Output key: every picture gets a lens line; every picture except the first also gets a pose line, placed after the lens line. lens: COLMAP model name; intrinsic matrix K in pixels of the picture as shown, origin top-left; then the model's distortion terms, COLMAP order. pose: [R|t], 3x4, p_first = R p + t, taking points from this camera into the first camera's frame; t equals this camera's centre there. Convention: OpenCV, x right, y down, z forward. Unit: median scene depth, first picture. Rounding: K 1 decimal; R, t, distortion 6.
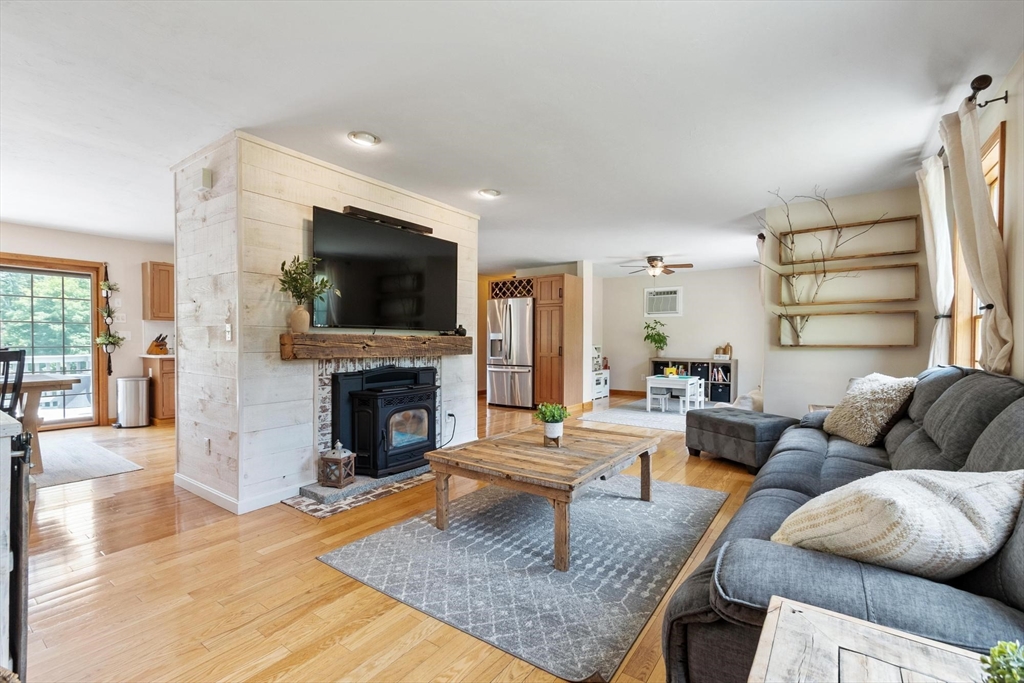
lens RADIAL K [[463.8, 0, 509.2], [0, 463.8, 342.5], [0, 0, 1]] dist [0.002326, -0.000106]
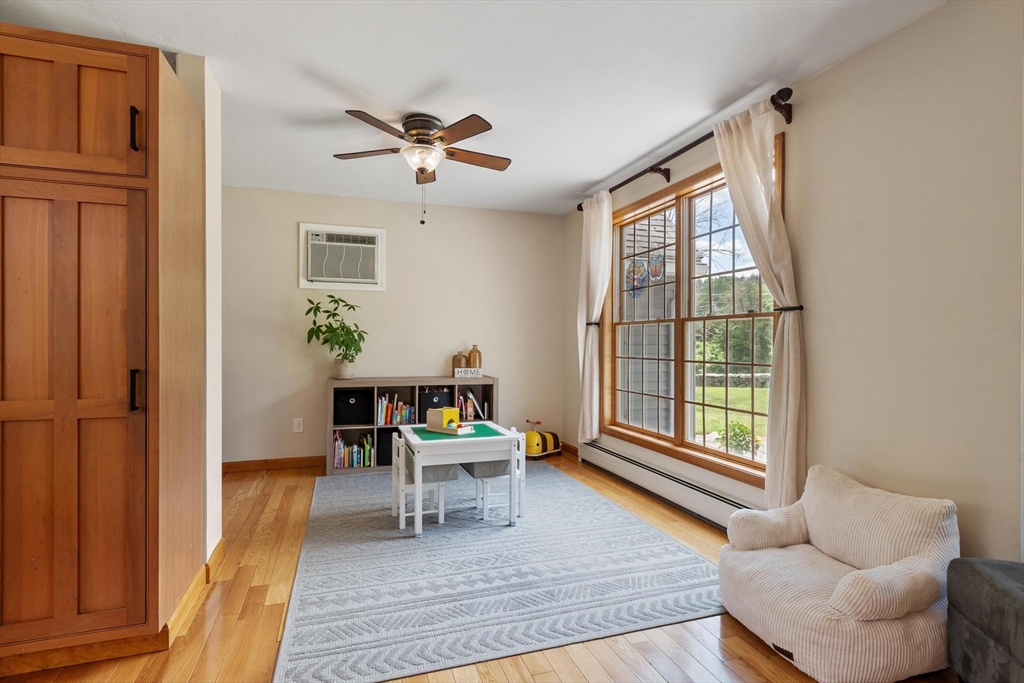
lens RADIAL K [[512.5, 0, 509.3], [0, 512.5, 341.8], [0, 0, 1]] dist [0.003182, 0.000455]
pose [[0.575954, -0.000239, 0.817482, 0.009102], [-0.000103, 1.000000, 0.000365, -0.003927], [-0.817482, -0.000294, 0.575954, 0.585232]]
